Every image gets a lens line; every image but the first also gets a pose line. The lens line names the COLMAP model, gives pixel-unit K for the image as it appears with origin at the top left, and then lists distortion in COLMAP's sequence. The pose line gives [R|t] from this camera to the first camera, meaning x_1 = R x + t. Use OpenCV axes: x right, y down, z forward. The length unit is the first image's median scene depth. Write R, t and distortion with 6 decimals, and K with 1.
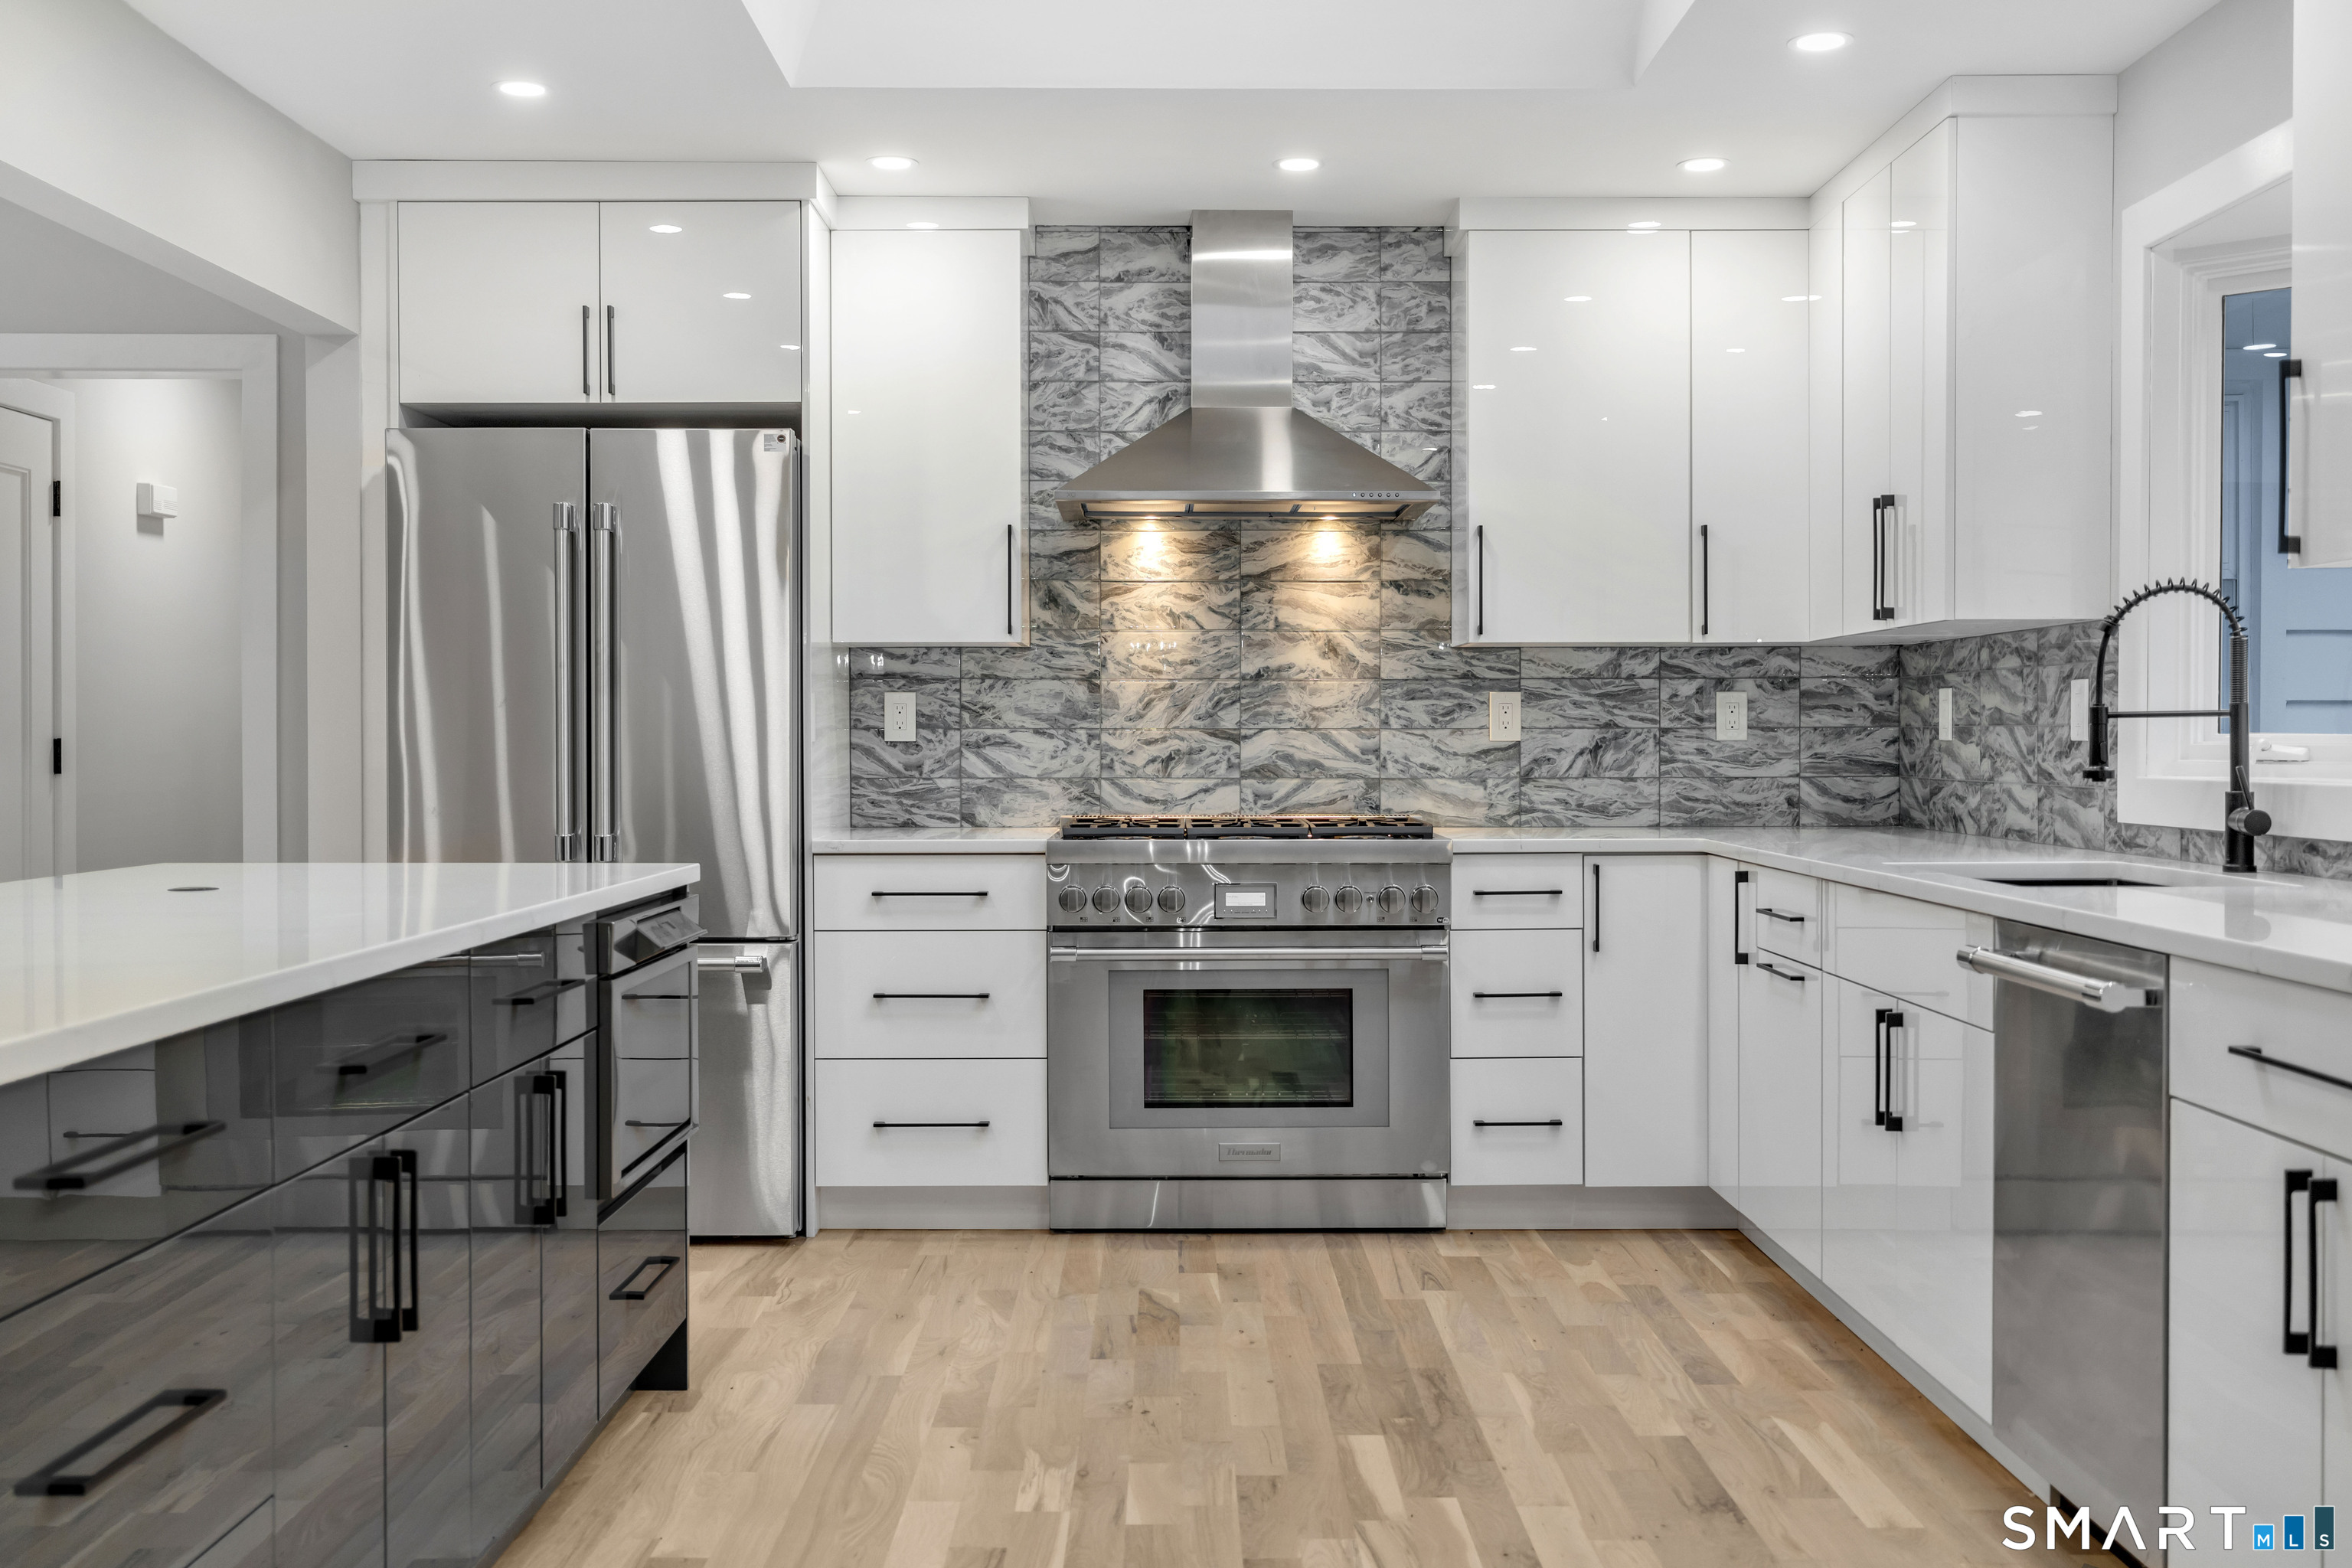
lens RADIAL K [[2297.3, 0, 1176.0], [0, 2297.3, 784.0], [0, 0, 1]] dist [-0.000065, -0.009092]
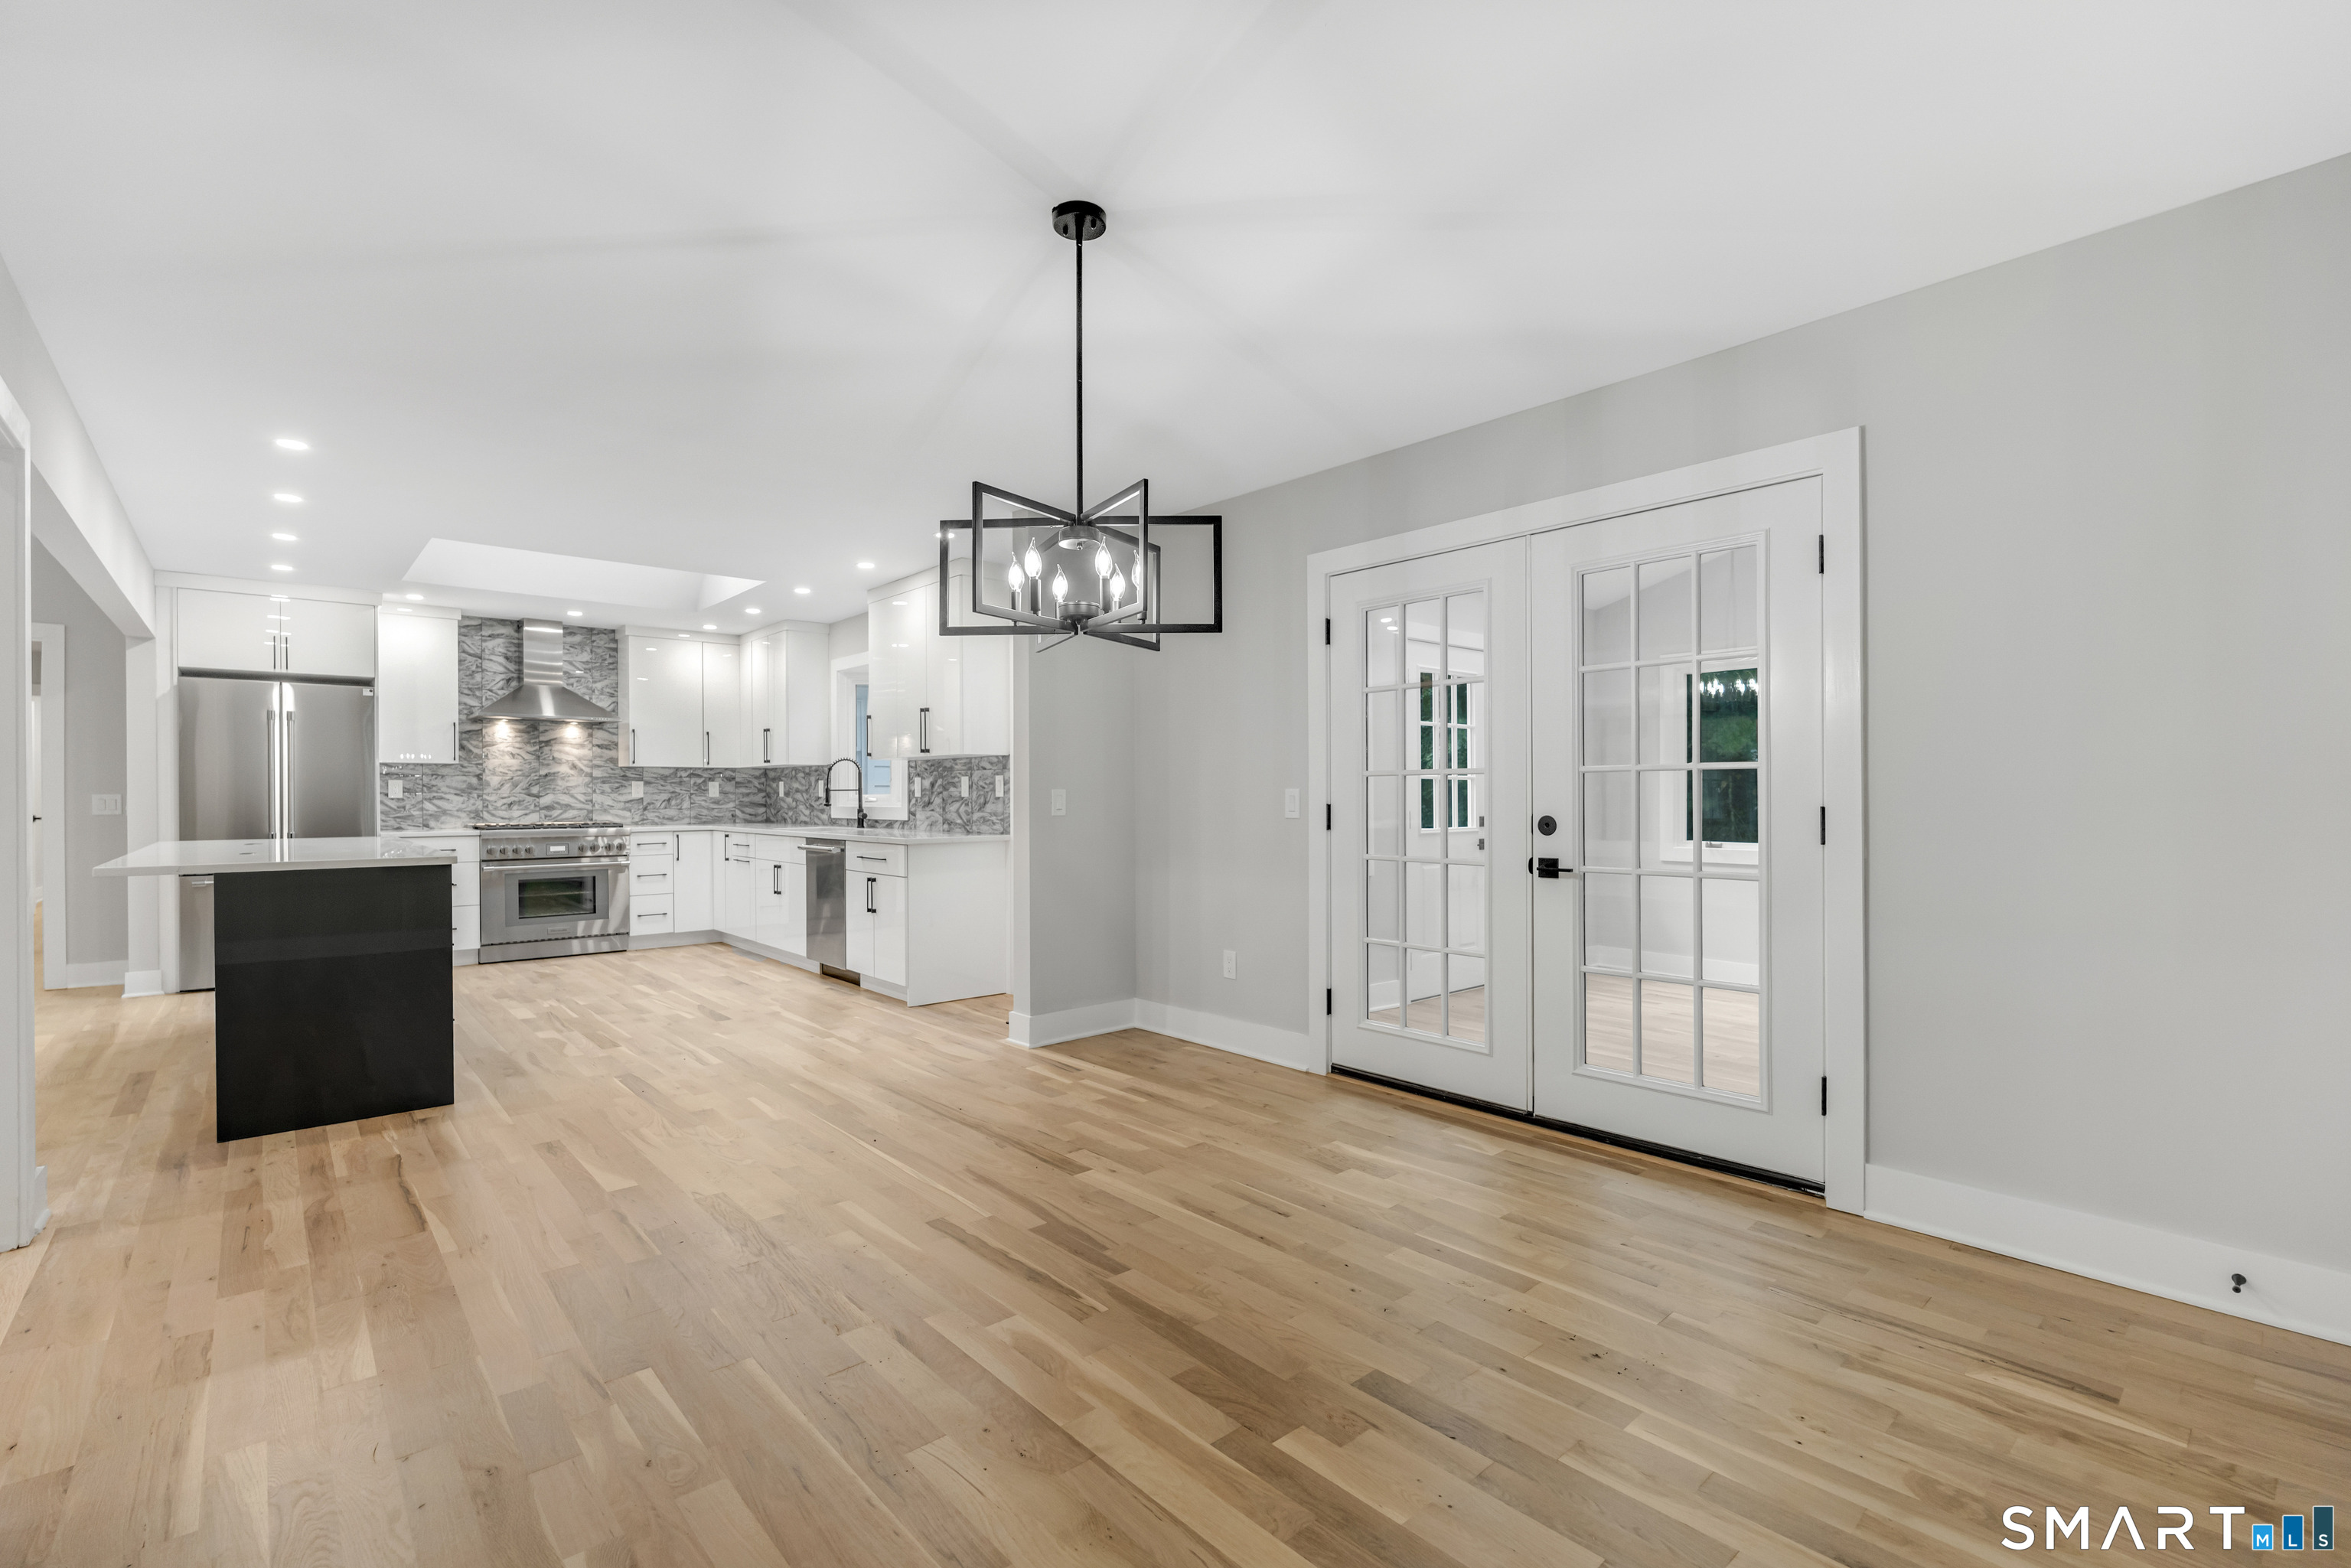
lens RADIAL K [[1041.8, 0, 1173.2], [0, 1041.8, 802.5], [0, 0, 1]] dist [-0.002388, -0.000091]
pose [[0.754331, -0.005531, 0.656471, -0.234985], [0.014623, 0.999858, -0.008379, 0.010704], [-0.656331, 0.015919, 0.754305, -0.536295]]
